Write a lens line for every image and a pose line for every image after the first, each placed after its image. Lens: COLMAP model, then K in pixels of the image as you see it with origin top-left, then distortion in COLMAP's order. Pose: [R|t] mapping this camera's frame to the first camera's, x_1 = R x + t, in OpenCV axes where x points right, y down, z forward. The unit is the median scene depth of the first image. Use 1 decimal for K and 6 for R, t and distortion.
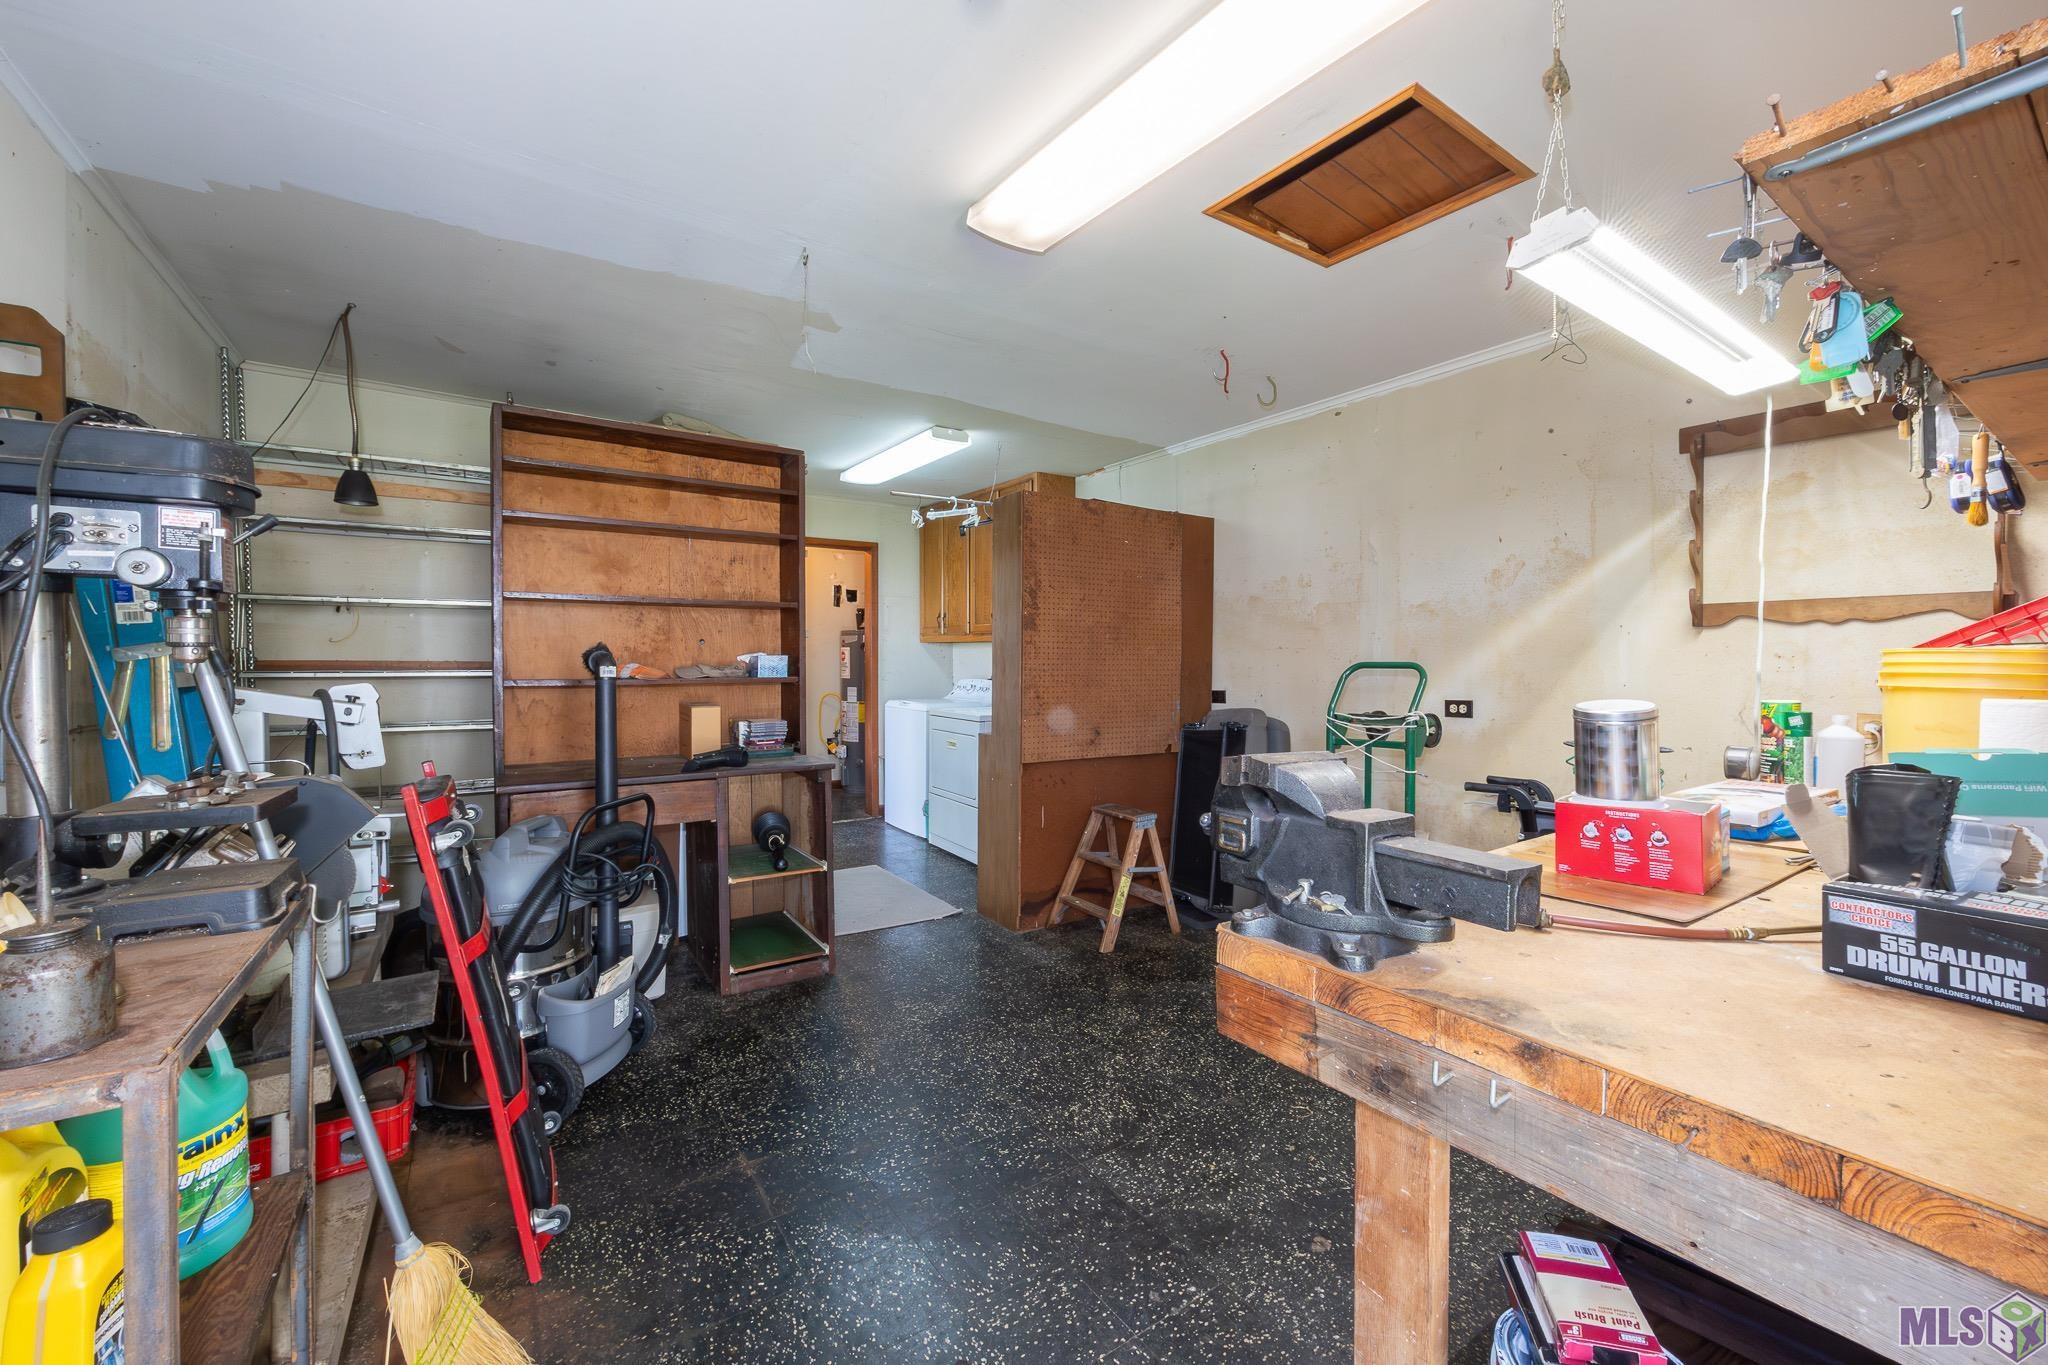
lens RADIAL K [[847.8, 0, 1030.8], [0, 847.8, 674.6], [0, 0, 1]] dist [-0.000482, -0.000009]
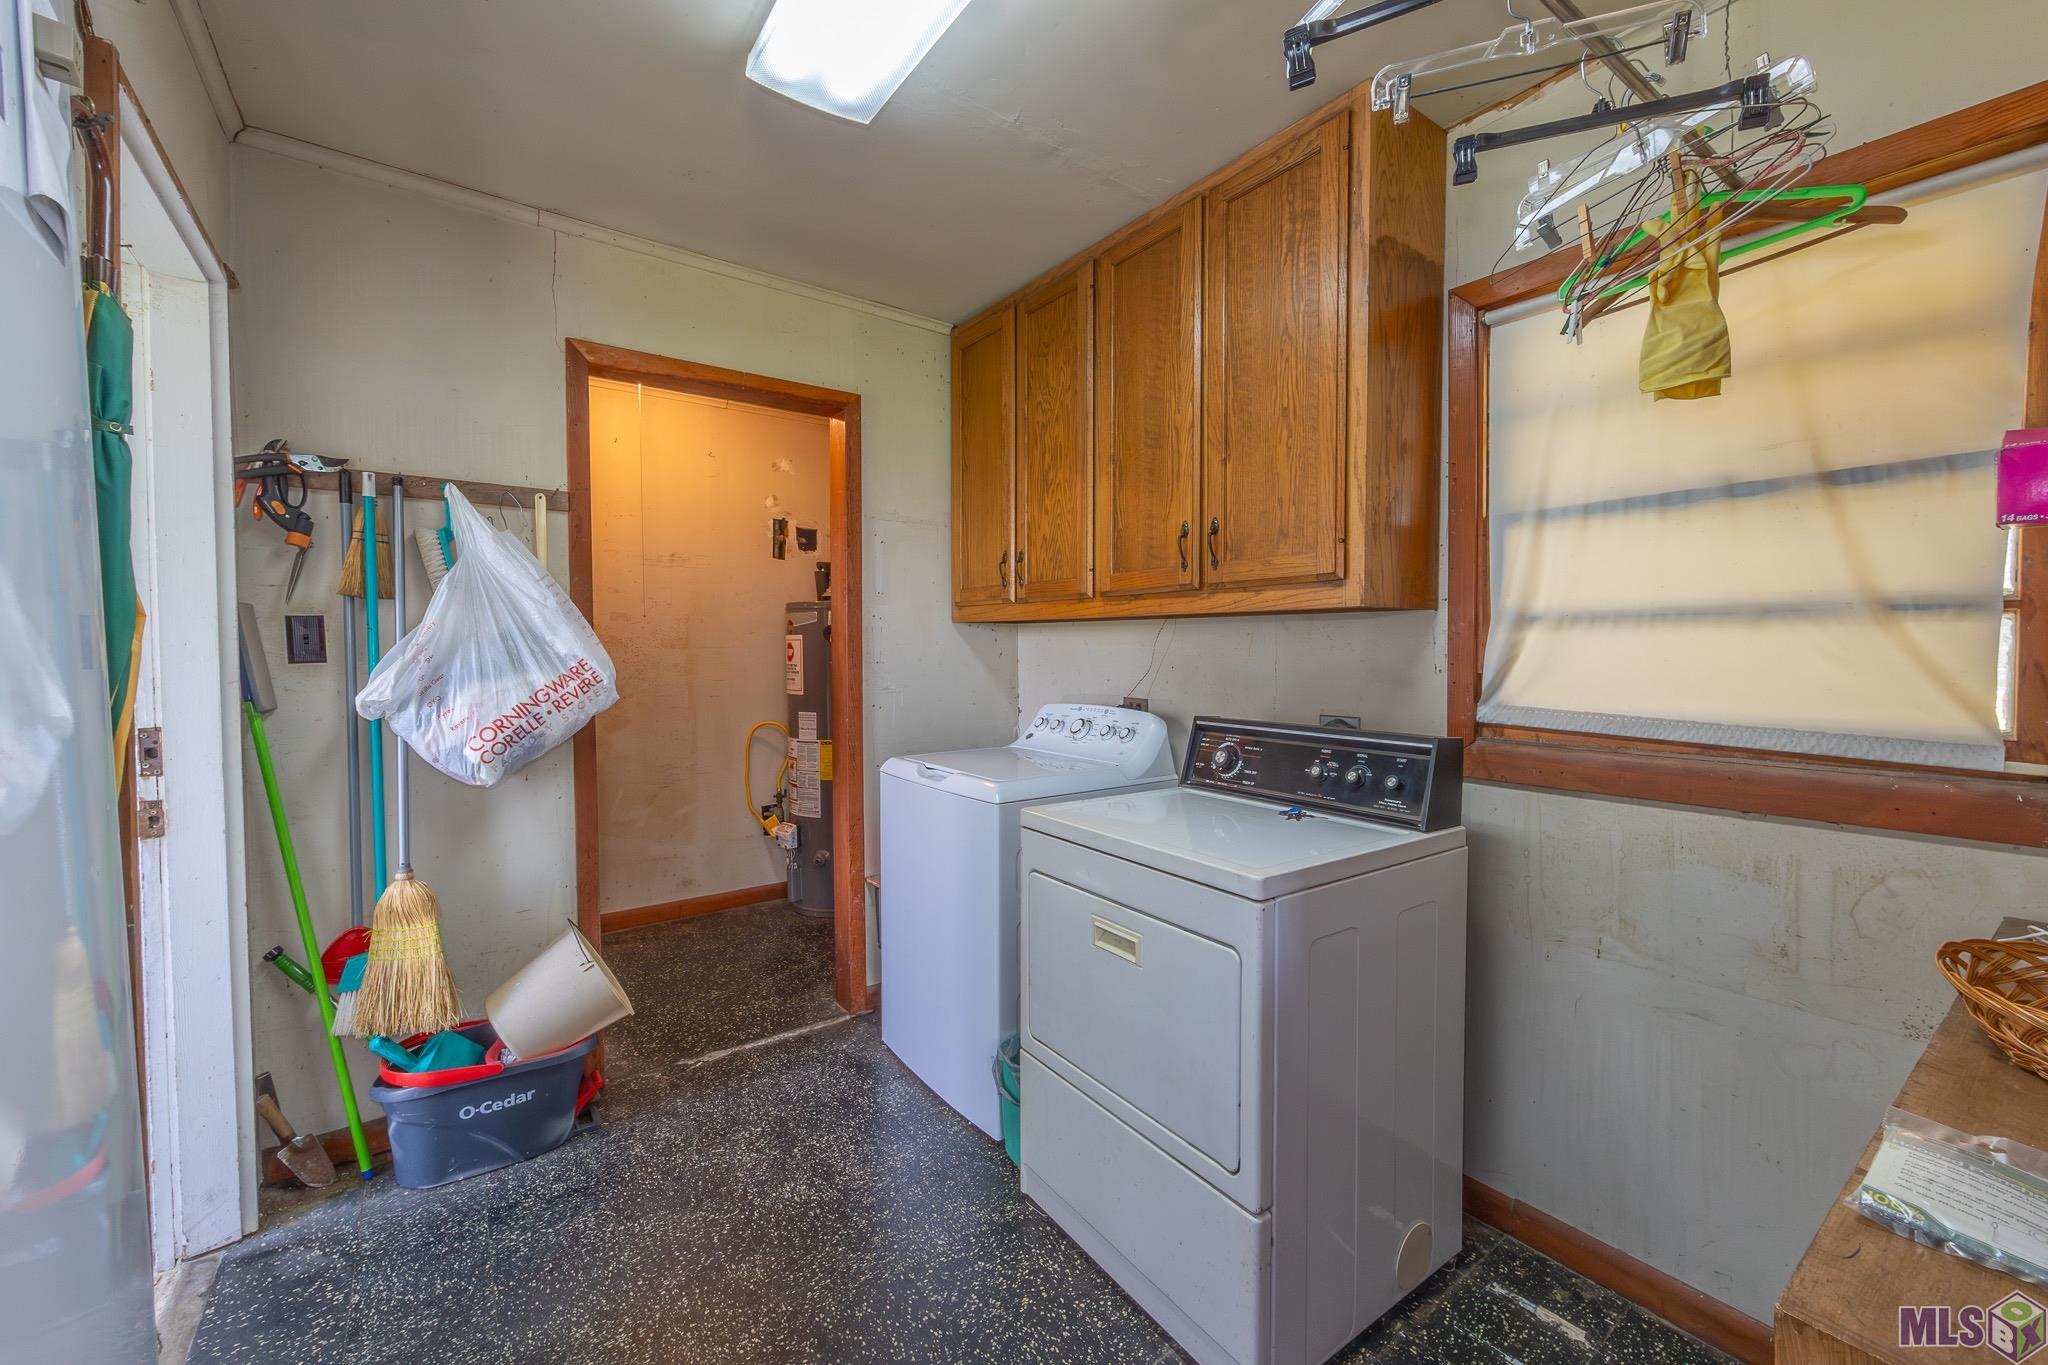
lens RADIAL K [[847.8, 0, 1014.3], [0, 847.8, 687.8], [0, 0, 1]] dist [-0.000482, -0.000009]
pose [[0.999750, 0.000170, 0.022359, -0.096770], [-0.000656, 0.999763, 0.021761, -0.011174], [-0.022350, -0.021771, 0.999513, 0.483108]]
